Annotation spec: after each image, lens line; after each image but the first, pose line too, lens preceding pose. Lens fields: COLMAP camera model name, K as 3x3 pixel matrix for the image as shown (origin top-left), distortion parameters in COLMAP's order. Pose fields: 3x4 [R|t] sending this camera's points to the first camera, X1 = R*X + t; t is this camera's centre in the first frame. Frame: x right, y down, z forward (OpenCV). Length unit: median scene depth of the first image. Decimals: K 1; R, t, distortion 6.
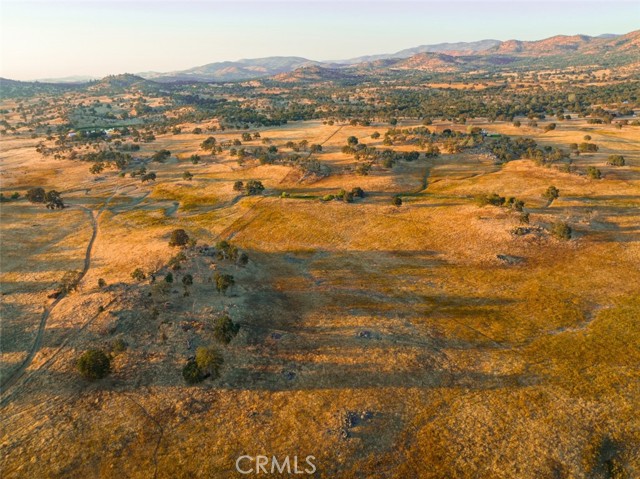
lens RADIAL K [[451.6, 0, 320.0], [0, 451.6, 239.5], [0, 0, 1]] dist [-0.053897, 0.029204]
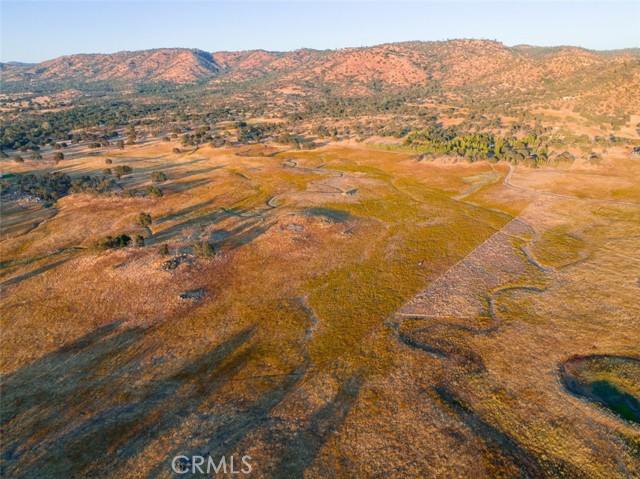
lens RADIAL K [[451.6, 0, 320.0], [0, 451.6, 239.5], [0, 0, 1]] dist [-0.053897, 0.029204]
pose [[0.441544, -0.280981, 0.852108, -0.215722], [0.327649, 0.934607, 0.138404, -0.103935], [-0.835275, 0.218081, 0.504733, 0.282379]]
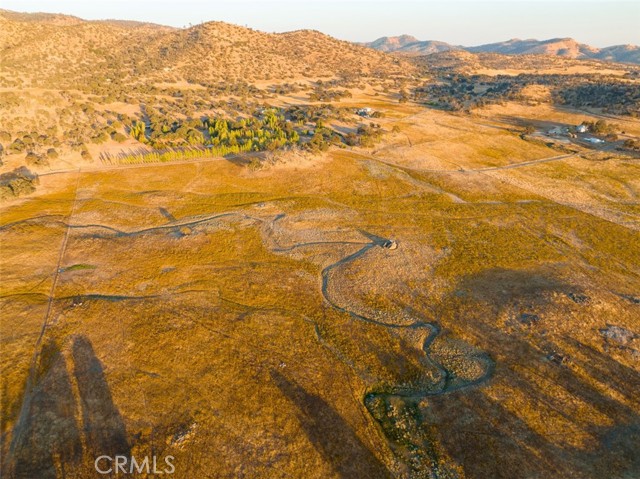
lens RADIAL K [[451.6, 0, 320.0], [0, 451.6, 239.5], [0, 0, 1]] dist [-0.053897, 0.029204]
pose [[-0.582183, -0.293916, 0.758074, 0.655001], [0.314444, 0.778432, 0.543295, -0.594037], [-0.749792, 0.554669, -0.360770, 1.479628]]
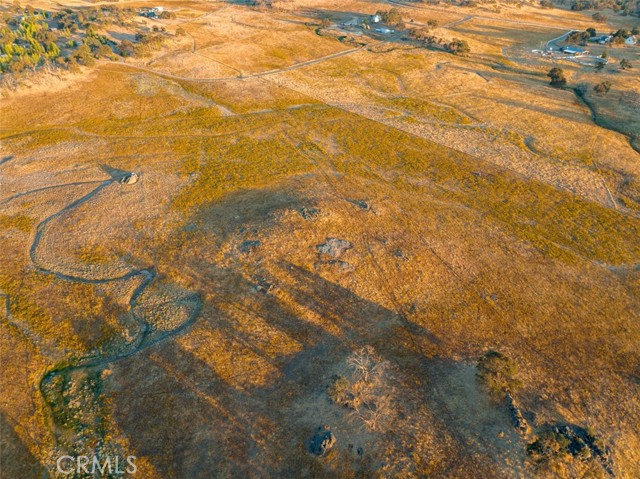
lens RADIAL K [[451.6, 0, 320.0], [0, 451.6, 239.5], [0, 0, 1]] dist [-0.053897, 0.029204]
pose [[-0.814391, -0.312159, 0.489207, 0.547664], [0.230793, 0.599244, 0.766578, -0.510187], [-0.532449, 0.737200, -0.415975, 1.266086]]
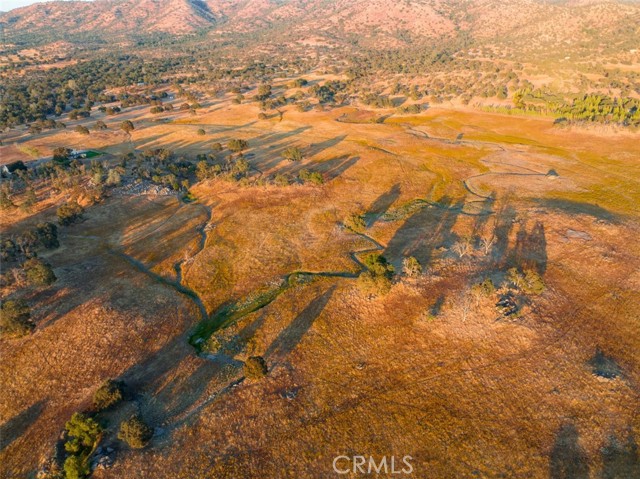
lens RADIAL K [[451.6, 0, 320.0], [0, 451.6, 239.5], [0, 0, 1]] dist [-0.053897, 0.029204]
pose [[0.398118, -0.369513, 0.839620, -0.168455], [0.335818, 0.910454, 0.241453, -0.387825], [-0.853656, 0.185833, 0.486557, 0.992935]]
